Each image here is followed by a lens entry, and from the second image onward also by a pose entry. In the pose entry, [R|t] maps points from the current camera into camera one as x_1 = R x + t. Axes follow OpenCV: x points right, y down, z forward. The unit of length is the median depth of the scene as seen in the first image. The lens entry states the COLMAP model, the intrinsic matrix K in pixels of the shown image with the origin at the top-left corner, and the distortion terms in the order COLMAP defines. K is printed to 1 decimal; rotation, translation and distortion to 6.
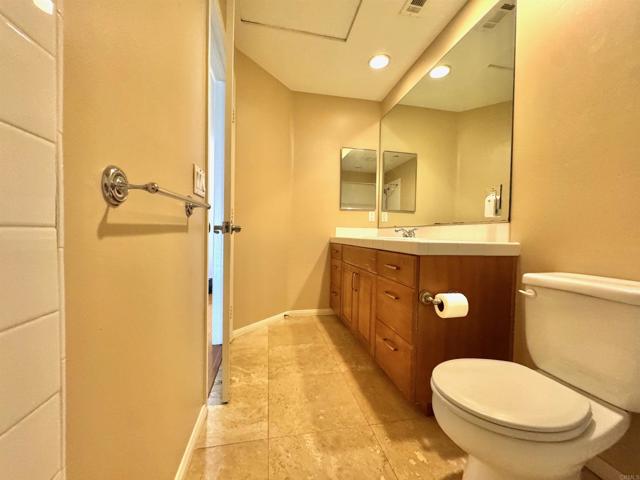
lens RADIAL K [[256.3, 0, 319.2], [0, 256.3, 240.0], [0, 0, 1]] dist [-0.002925, -0.000081]
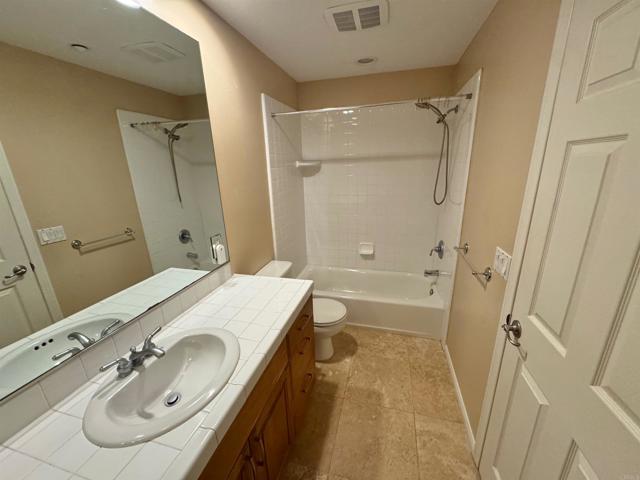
lens RADIAL K [[256.3, 0, 319.2], [0, 256.3, 240.0], [0, 0, 1]] dist [-0.002925, -0.000081]
pose [[-0.895863, -0.120763, 0.427604, -0.199014], [0.021126, 0.949692, 0.312471, -0.610918], [-0.443827, 0.288965, -0.848243, 2.020958]]
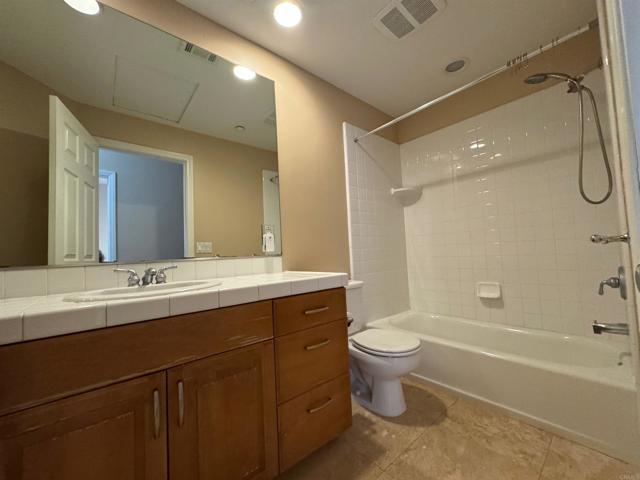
lens RADIAL K [[256.3, 0, 319.2], [0, 256.3, 240.0], [0, 0, 1]] dist [-0.002925, -0.000081]
pose [[-0.488836, 0.044010, 0.871265, -0.540729], [0.054483, 0.998317, -0.019859, -0.125336], [-0.870673, 0.037761, -0.490411, 1.611125]]
